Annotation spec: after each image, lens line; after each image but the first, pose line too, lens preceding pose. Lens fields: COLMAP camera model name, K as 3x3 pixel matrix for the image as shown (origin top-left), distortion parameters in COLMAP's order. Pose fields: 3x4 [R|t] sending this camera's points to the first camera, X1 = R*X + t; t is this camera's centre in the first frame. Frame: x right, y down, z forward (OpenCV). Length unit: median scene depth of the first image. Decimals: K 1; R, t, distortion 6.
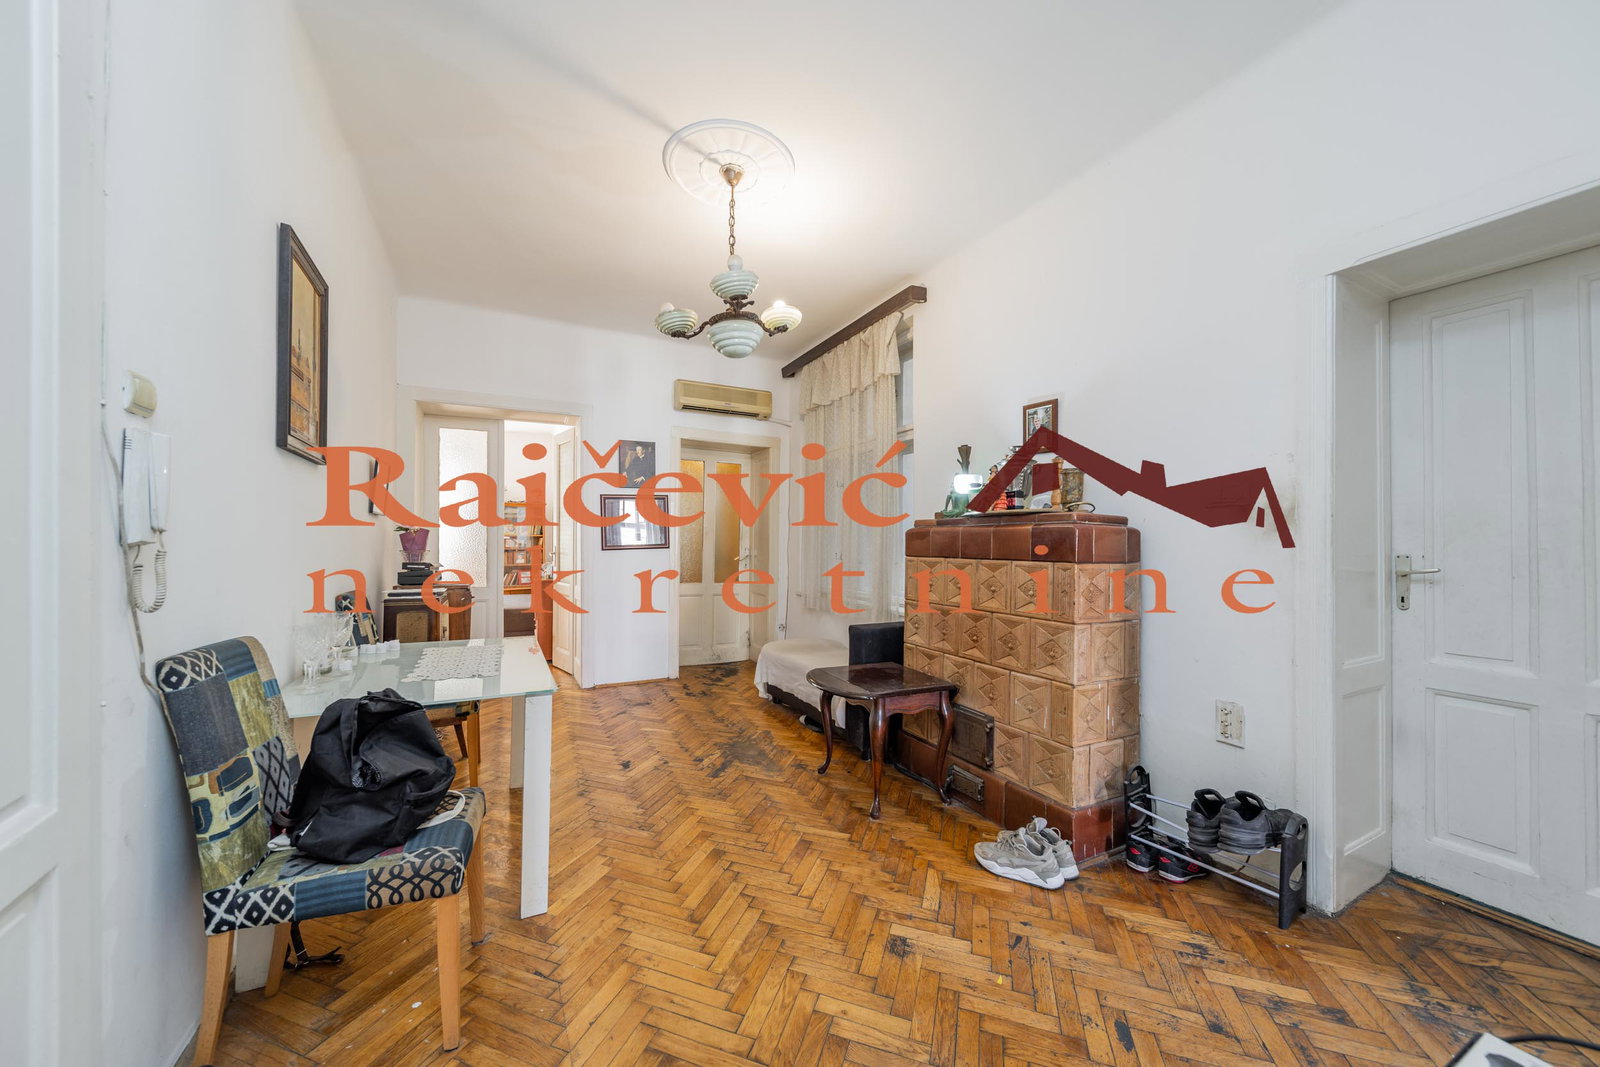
lens RADIAL K [[566.3, 0, 793.5], [0, 566.3, 545.3], [0, 0, 1]] dist [0.002436, -0.001329]
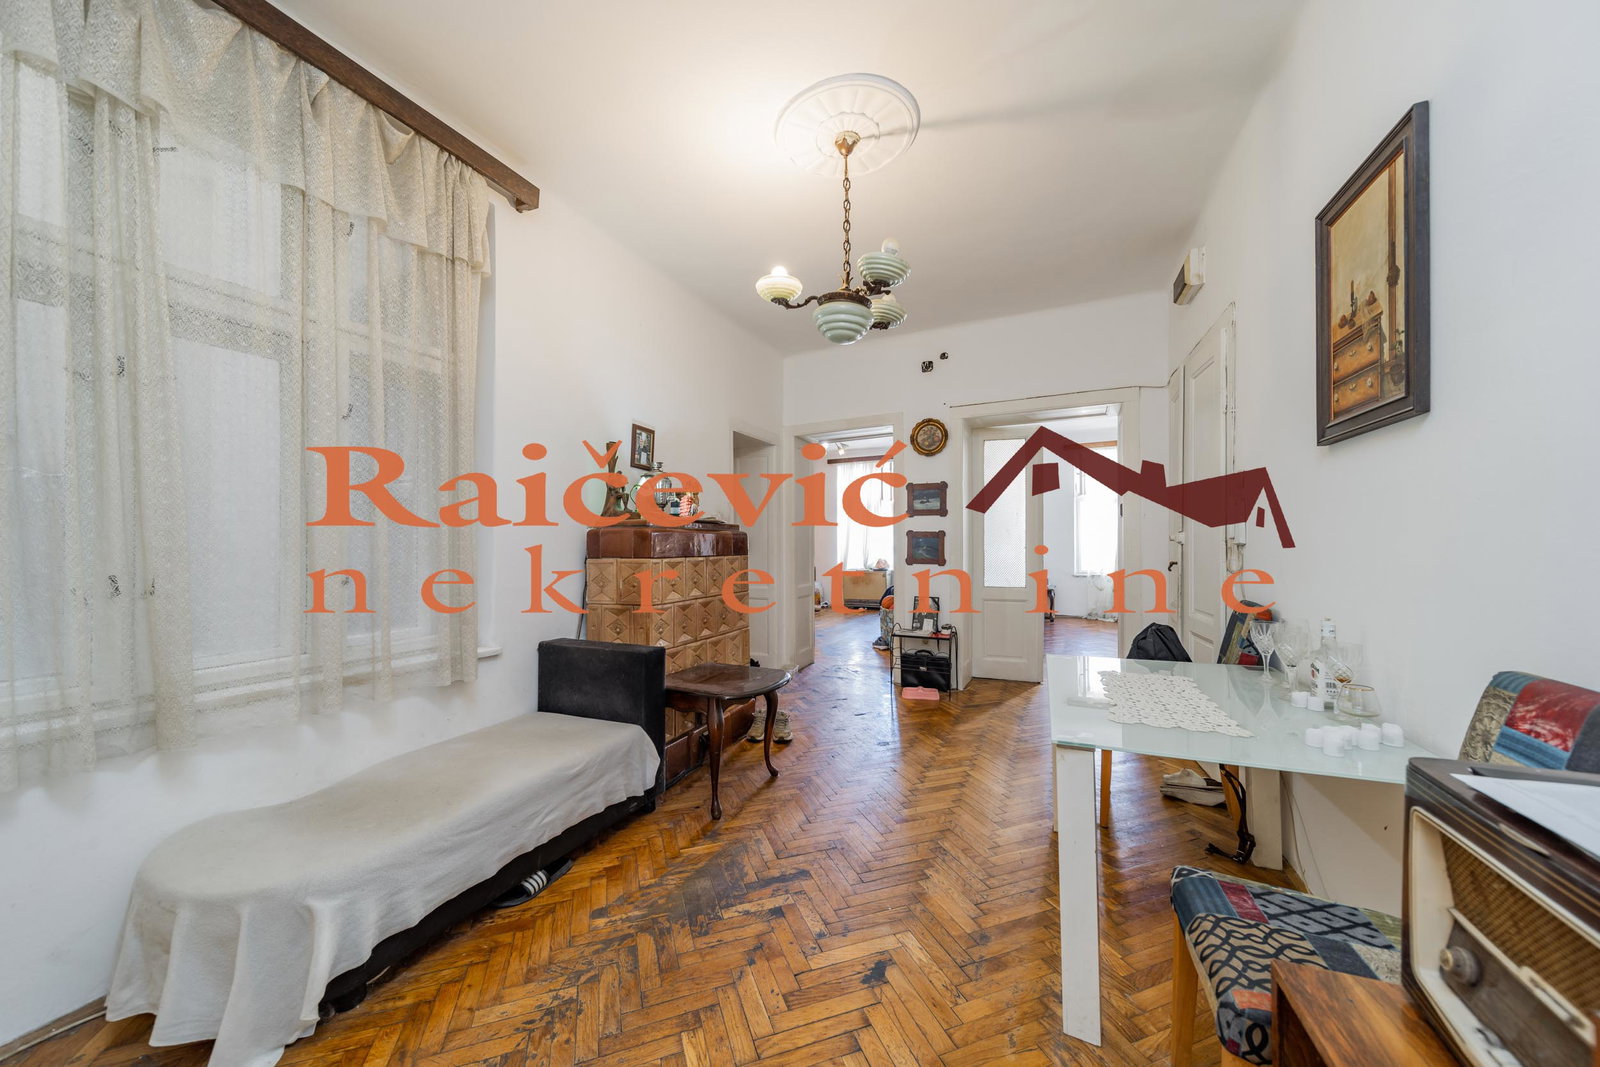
lens RADIAL K [[566.3, 0, 796.5], [0, 566.3, 539.4], [0, 0, 1]] dist [0.002436, -0.001329]
pose [[-0.629640, -0.000951, 0.776886, -0.691684], [-0.003758, 0.999991, -0.001822, -0.010398], [-0.776878, -0.004067, -0.629638, 1.467260]]
